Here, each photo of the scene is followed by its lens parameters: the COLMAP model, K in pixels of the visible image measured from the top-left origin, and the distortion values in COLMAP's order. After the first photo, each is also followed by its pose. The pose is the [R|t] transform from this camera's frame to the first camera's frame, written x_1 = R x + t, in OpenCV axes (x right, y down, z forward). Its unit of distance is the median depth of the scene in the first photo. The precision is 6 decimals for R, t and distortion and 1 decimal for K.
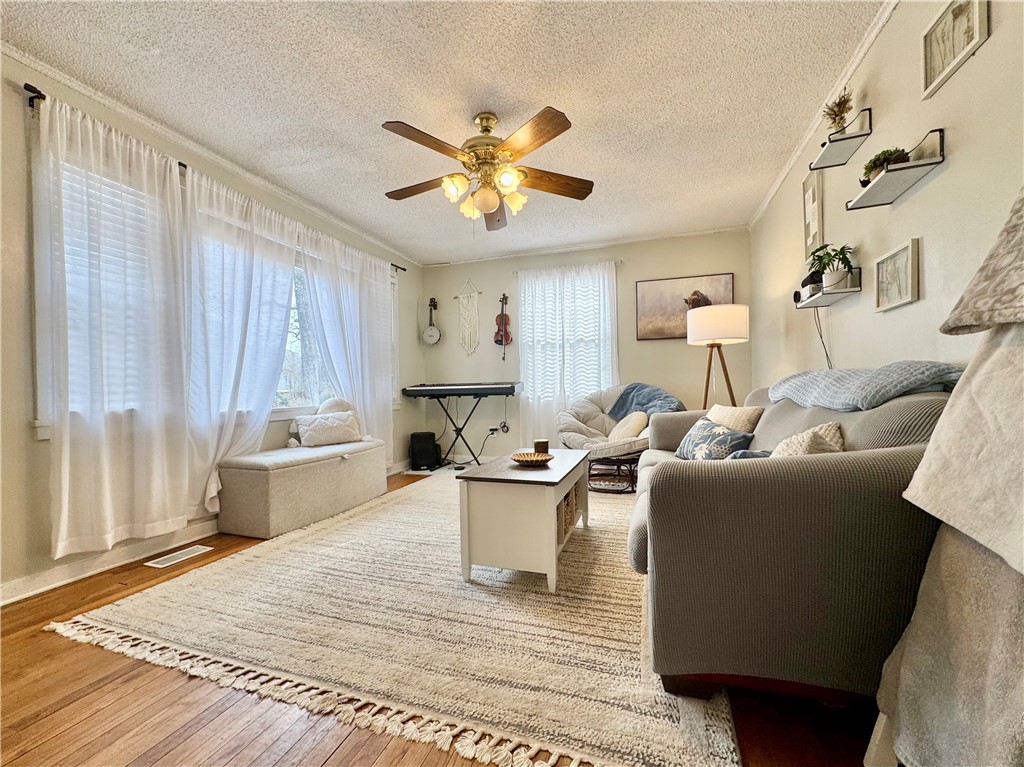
lens RADIAL K [[429.8, 0, 511.2], [0, 429.8, 396.1], [0, 0, 1]] dist [-0.001334, -0.000119]
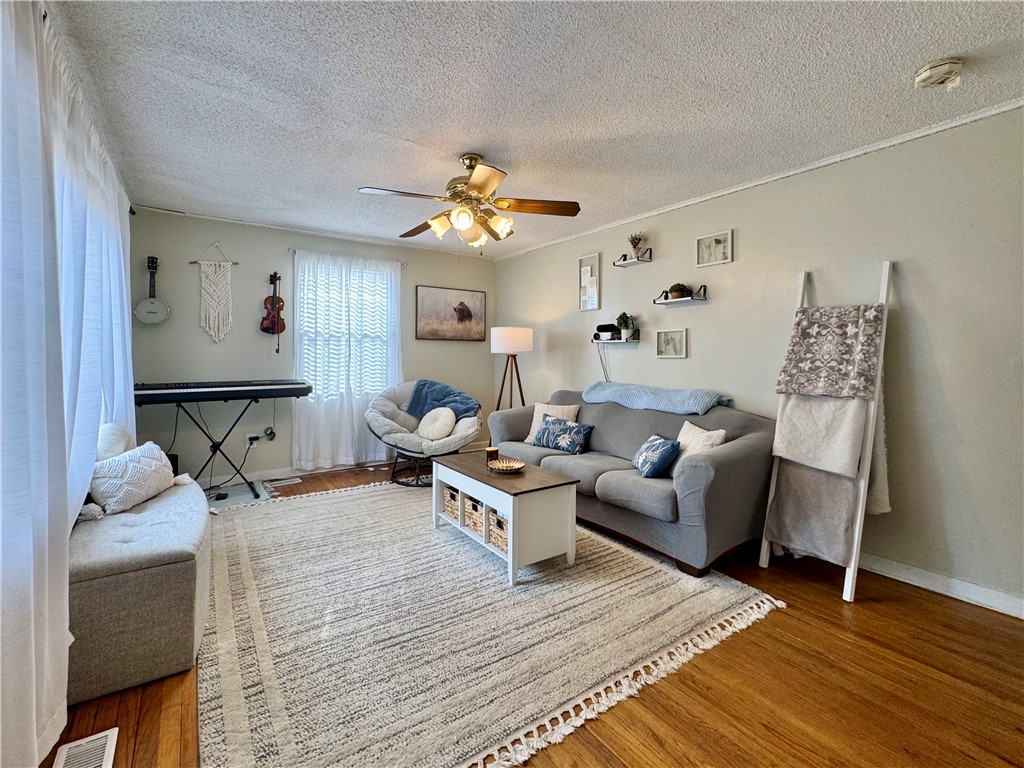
lens RADIAL K [[452.5, 0, 508.5], [0, 452.5, 357.7], [0, 0, 1]] dist [-0.002260, -0.000026]
pose [[0.600121, 0.013745, 0.799791, -0.897288], [-0.002507, 0.999880, -0.015302, -0.124824], [-0.799905, 0.007178, 0.600084, 0.245414]]
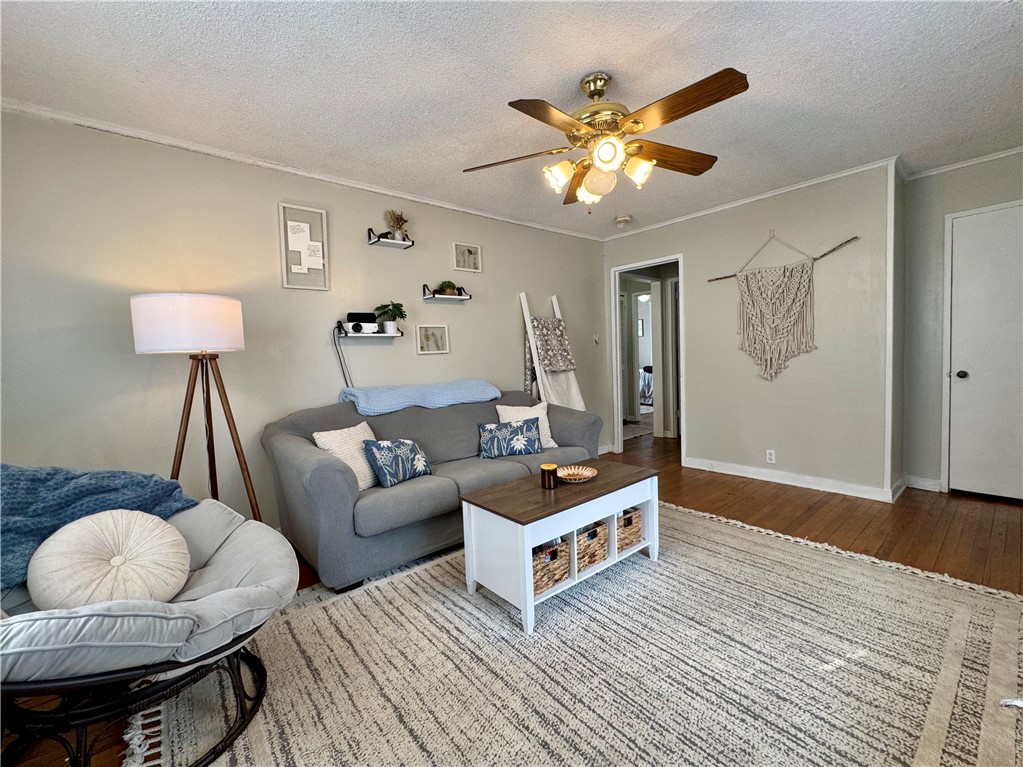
lens RADIAL K [[434.9, 0, 513.3], [0, 434.9, 374.1], [0, 0, 1]] dist [-0.002668, 0.000130]
pose [[-0.849904, 0.027013, 0.526245, -0.348294], [0.060810, 0.997041, 0.047032, -0.131469], [-0.523417, 0.071973, -0.849032, 1.822216]]
